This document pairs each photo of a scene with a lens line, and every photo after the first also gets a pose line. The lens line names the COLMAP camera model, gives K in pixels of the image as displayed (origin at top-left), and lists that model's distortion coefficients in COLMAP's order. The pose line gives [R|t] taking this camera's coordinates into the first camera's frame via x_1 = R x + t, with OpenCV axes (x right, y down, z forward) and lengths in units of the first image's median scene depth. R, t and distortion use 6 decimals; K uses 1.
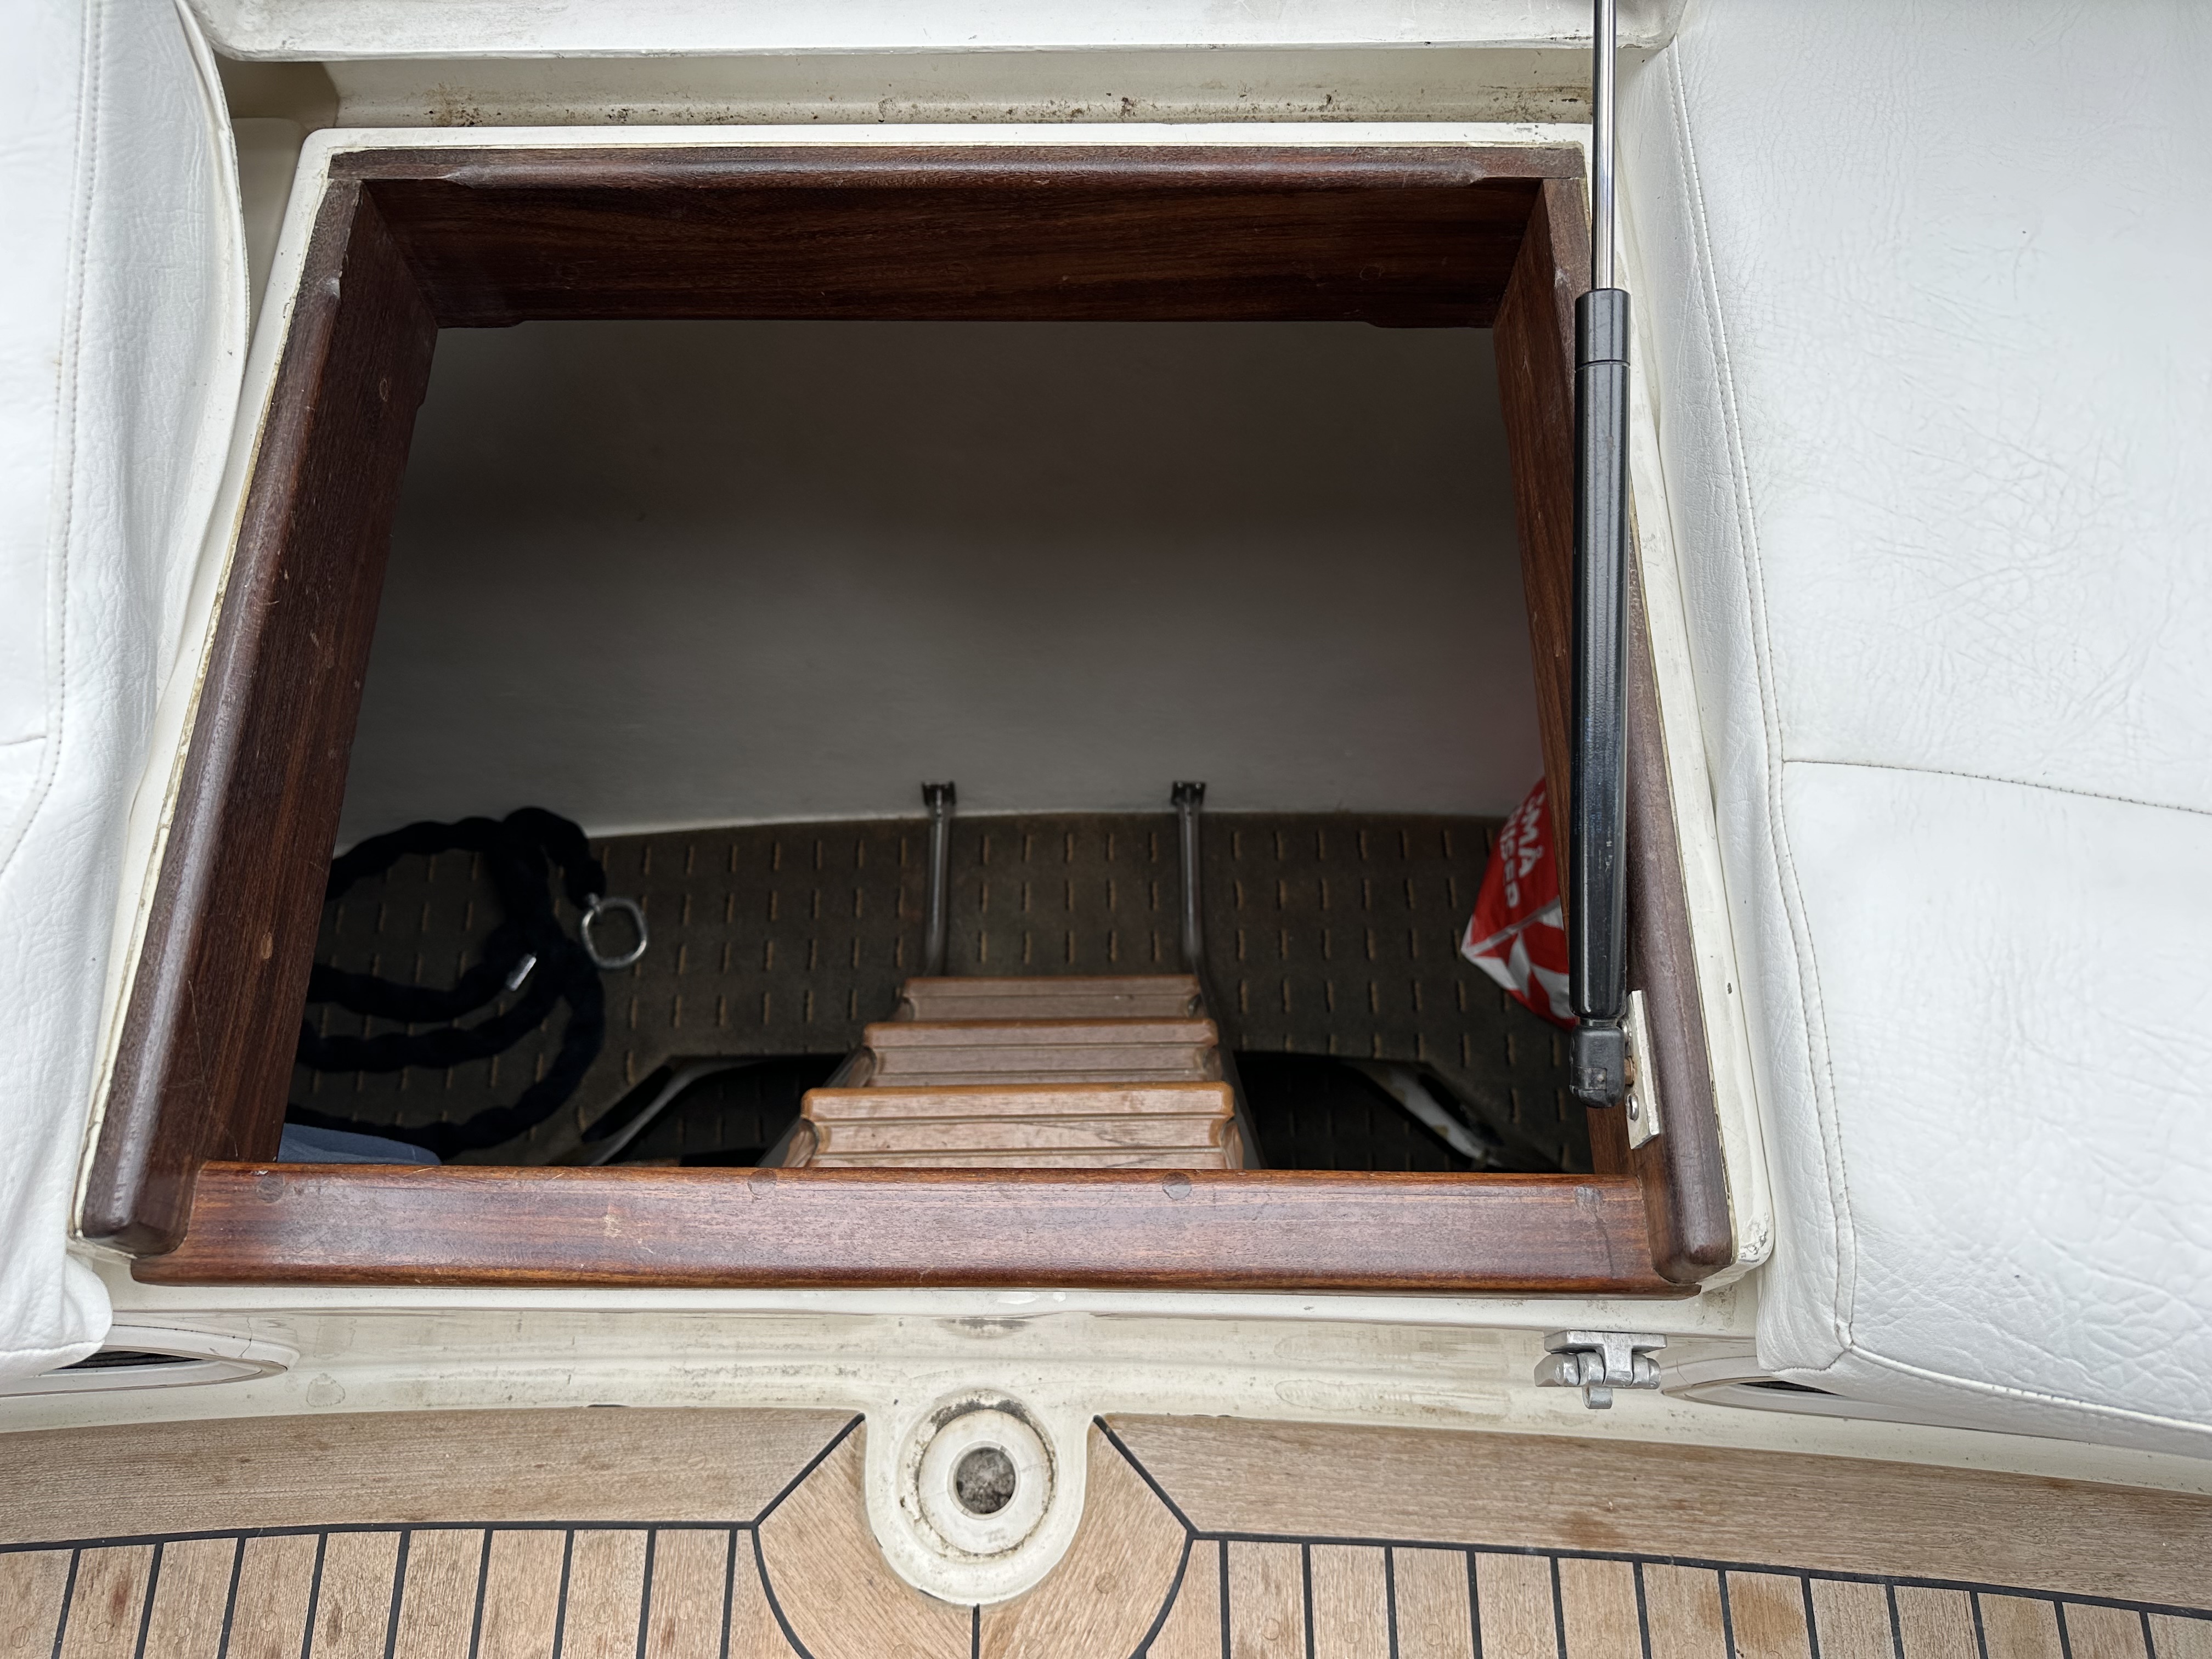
lens RADIAL K [[1576.6, 0, 1106.0], [0, 1576.6, 829.5], [0, 0, 1]] dist [-0.049340, 0.030643]
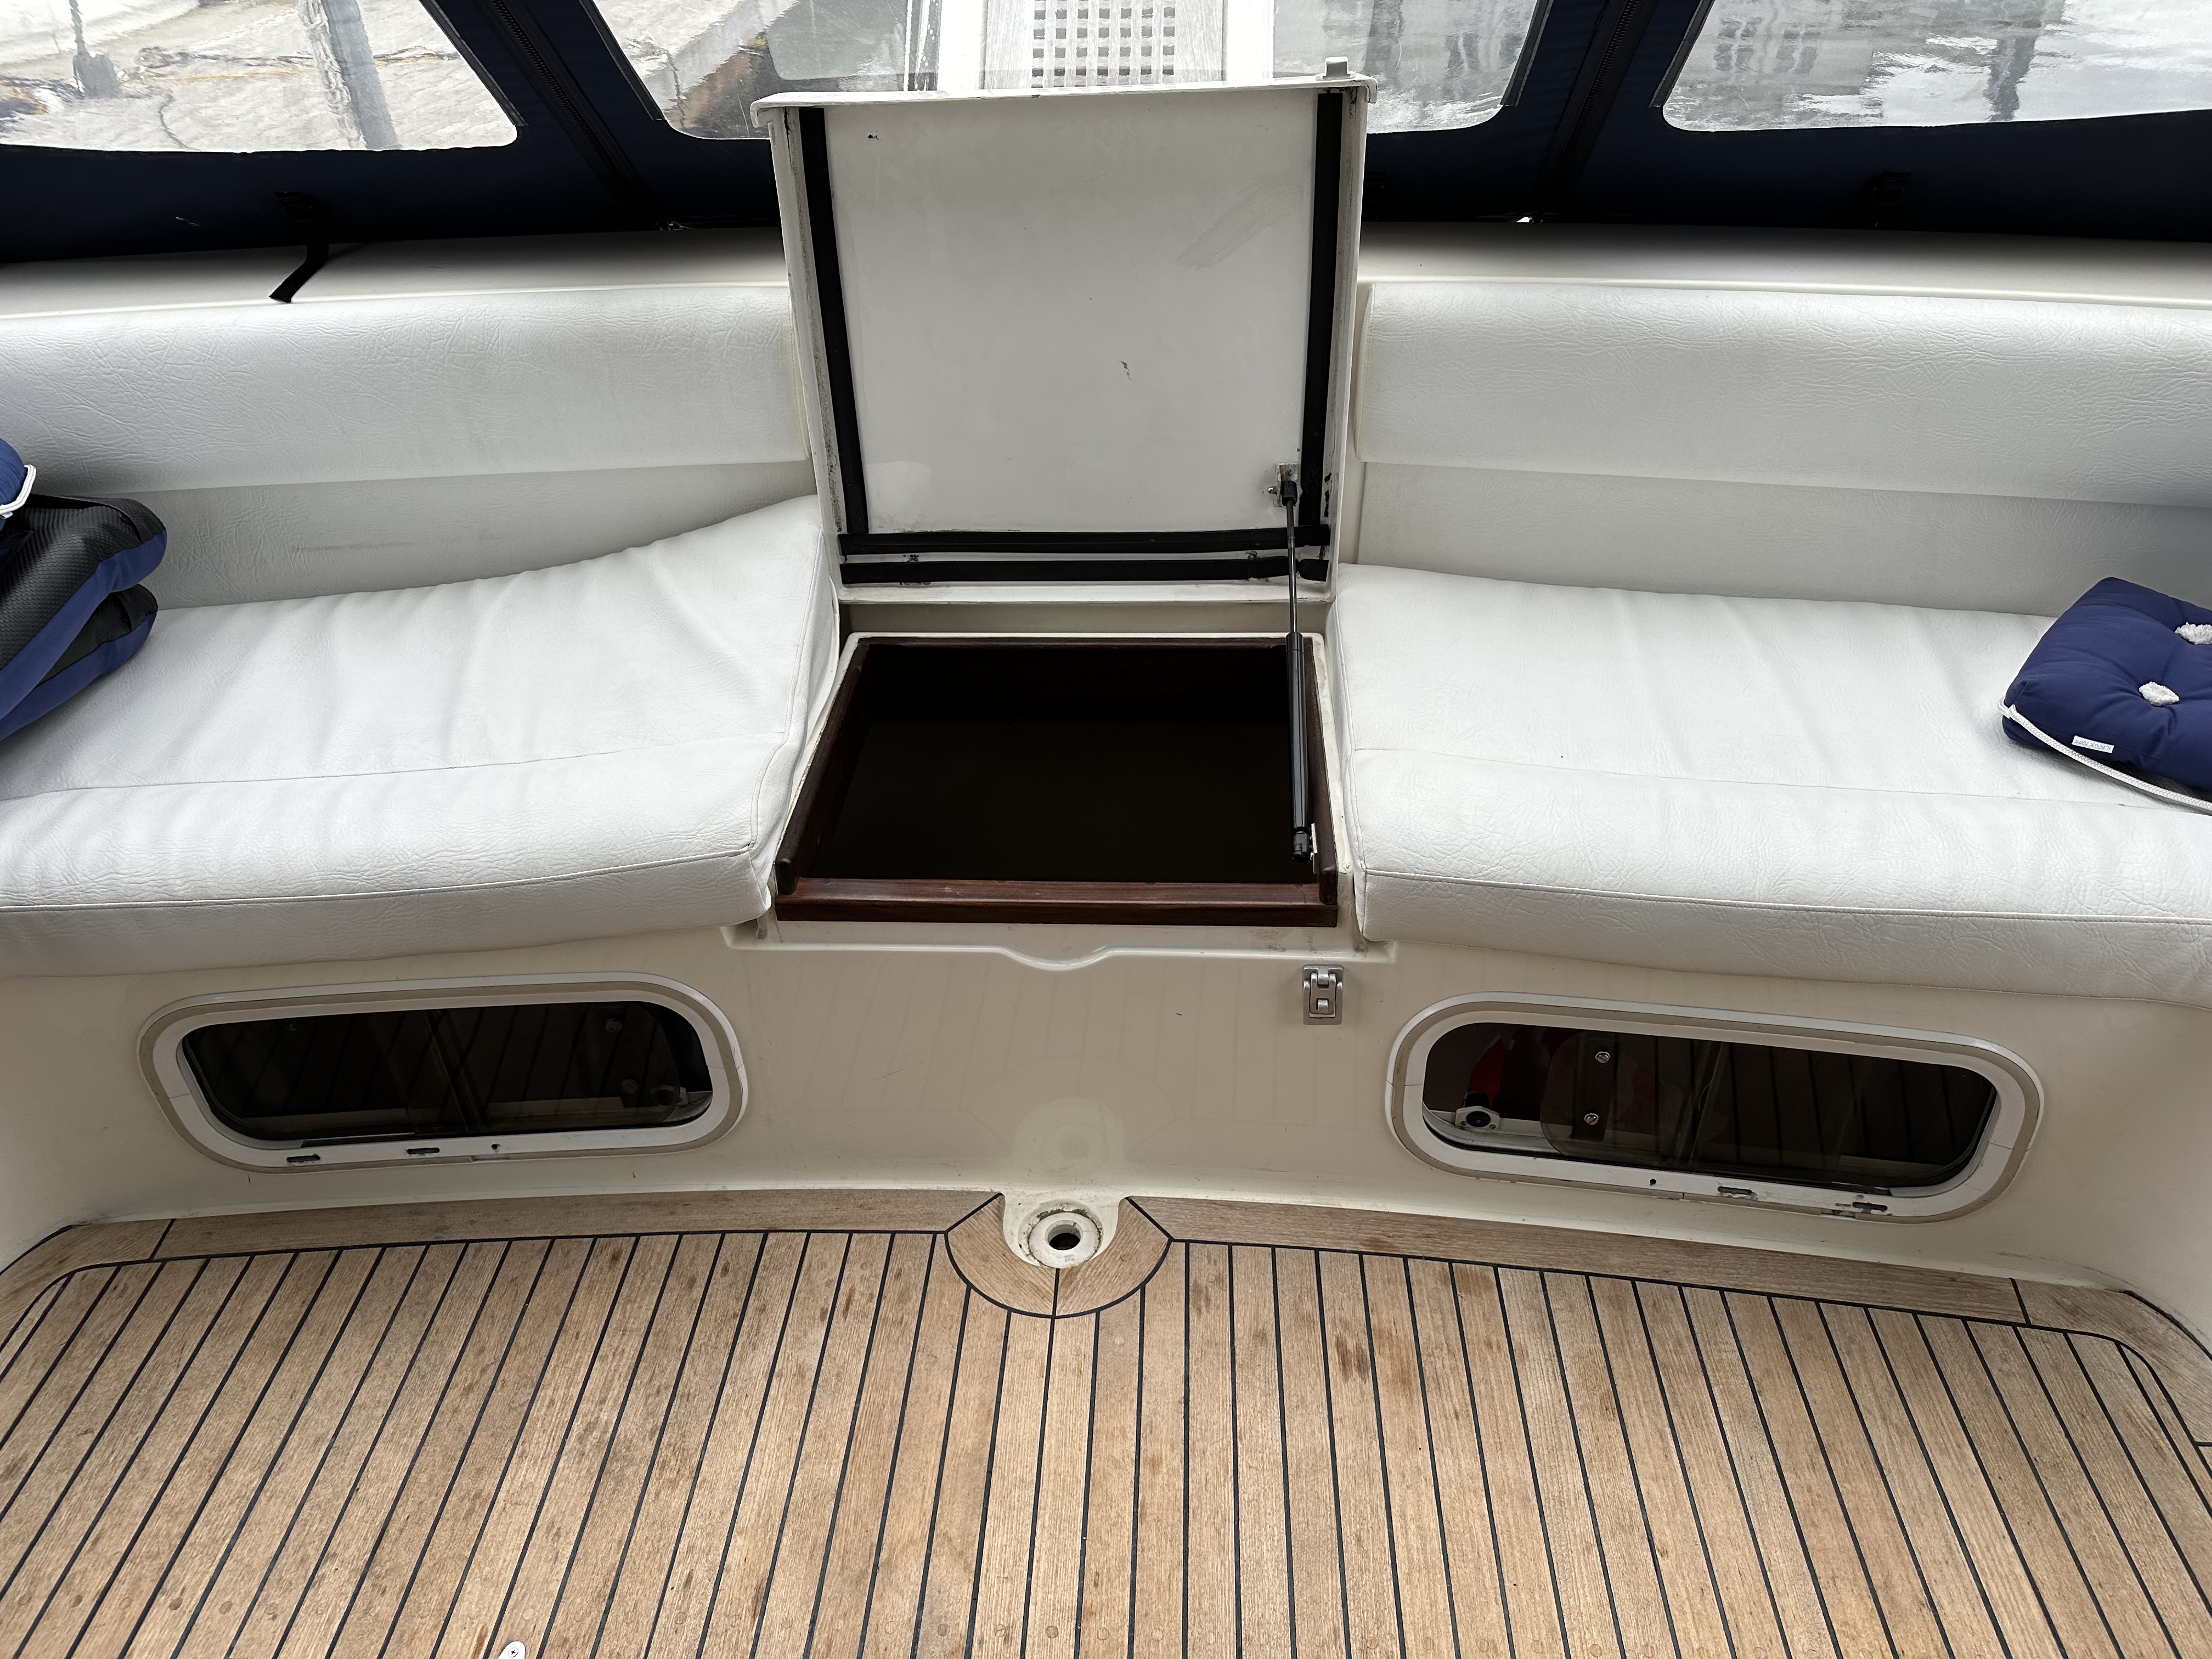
lens RADIAL K [[1551.4, 0, 1106.0], [0, 1551.4, 829.5], [0, 0, 1]] dist [0.022056, -0.035487]
pose [[0.998427, 0.011215, -0.054942, 0.074430], [-0.039438, 0.836954, -0.545851, 1.079065], [0.039862, 0.547159, 0.836079, -0.886866]]
